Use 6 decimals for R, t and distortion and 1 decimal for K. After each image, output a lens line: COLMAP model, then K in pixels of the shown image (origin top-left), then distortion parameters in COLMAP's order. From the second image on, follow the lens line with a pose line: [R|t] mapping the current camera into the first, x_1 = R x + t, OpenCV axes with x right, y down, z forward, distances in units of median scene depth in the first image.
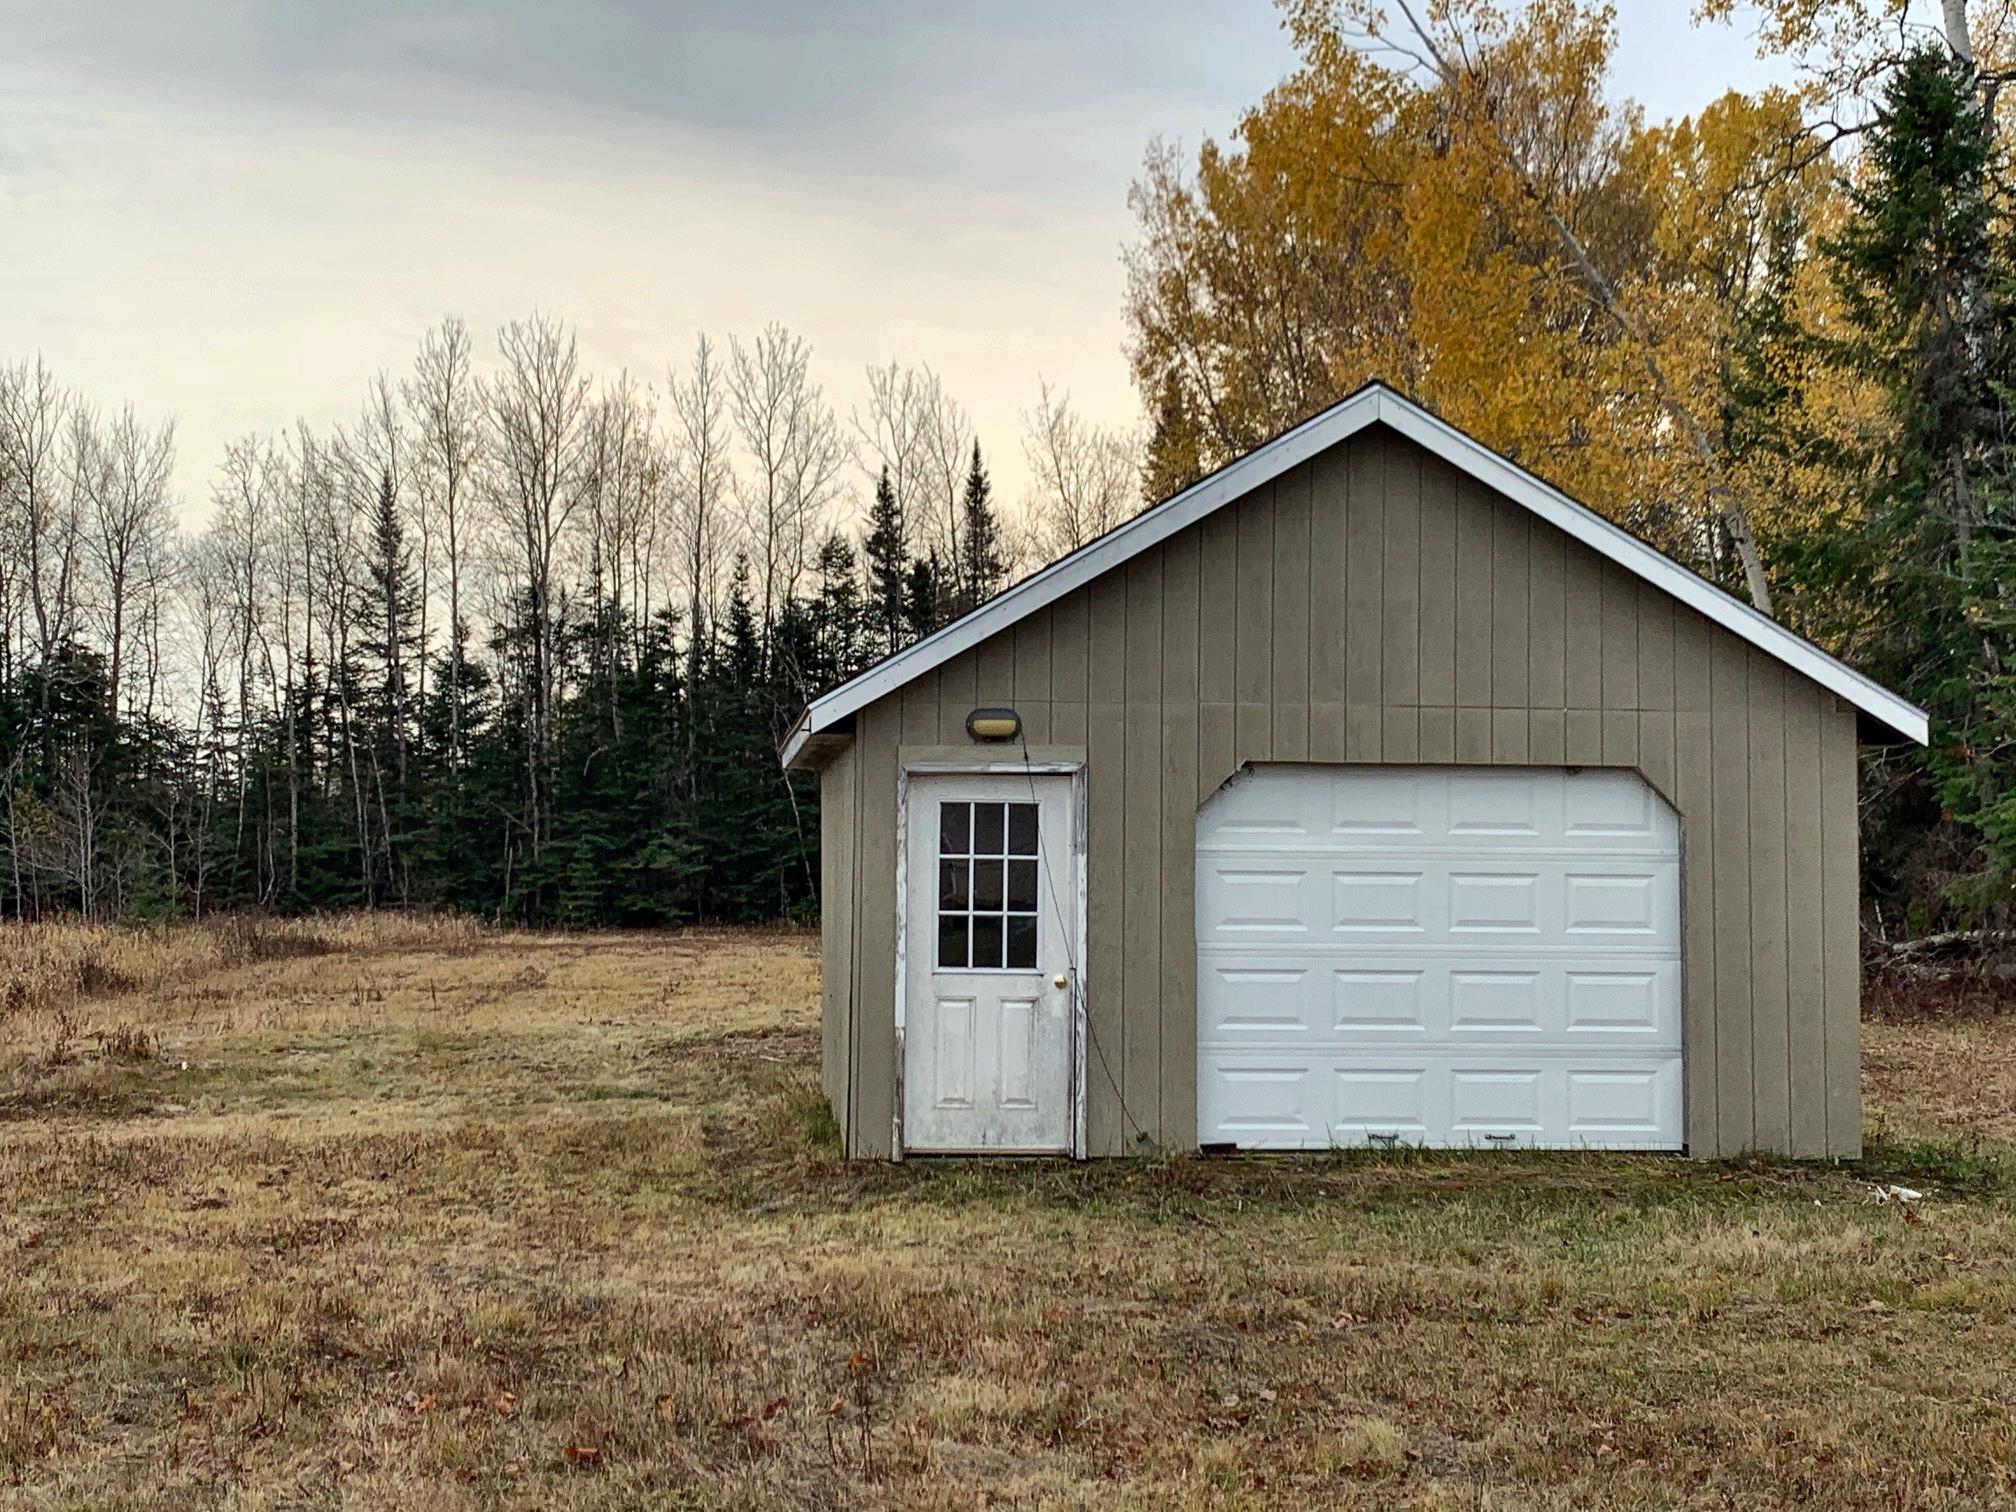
lens RADIAL K [[2704.0, 0, 1007.2], [0, 2704.0, 755.1], [0, 0, 1]] dist [0.001249, 0.000000]
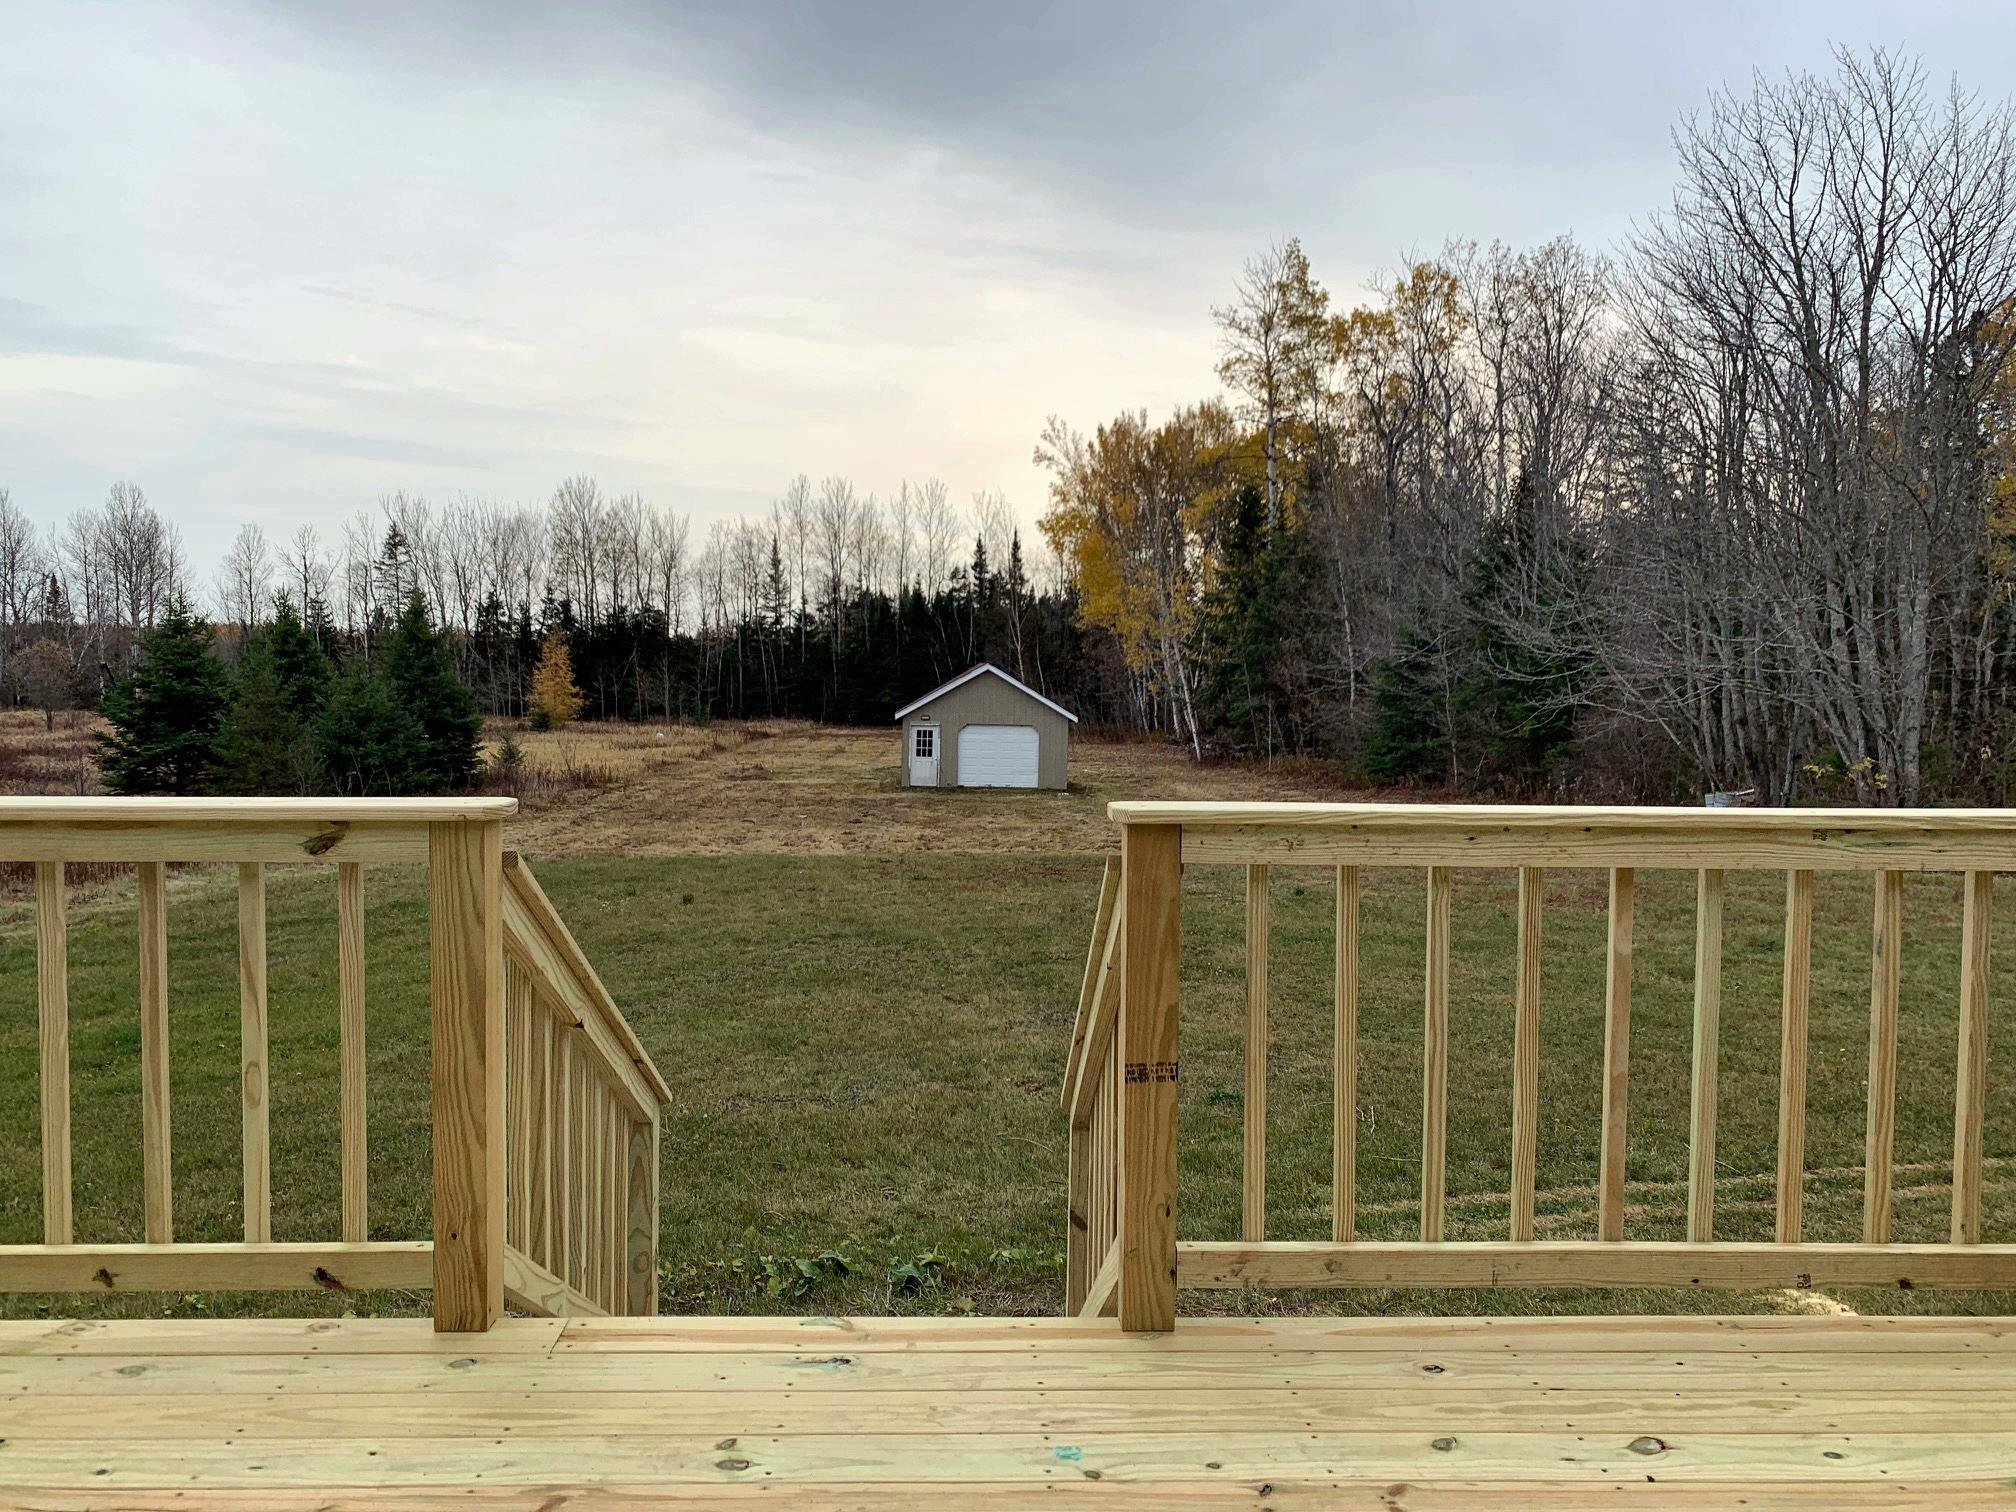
lens RADIAL K [[1544.2, 0, 1009.6], [0, 1544.2, 756.6], [0, 0, 1]] dist [0.059392, -0.022404]
pose [[0.998454, 0.019701, -0.051975, 0.060194], [-0.014752, 0.995468, 0.093944, -0.041450], [0.053590, -0.093032, 0.994220, -0.406133]]
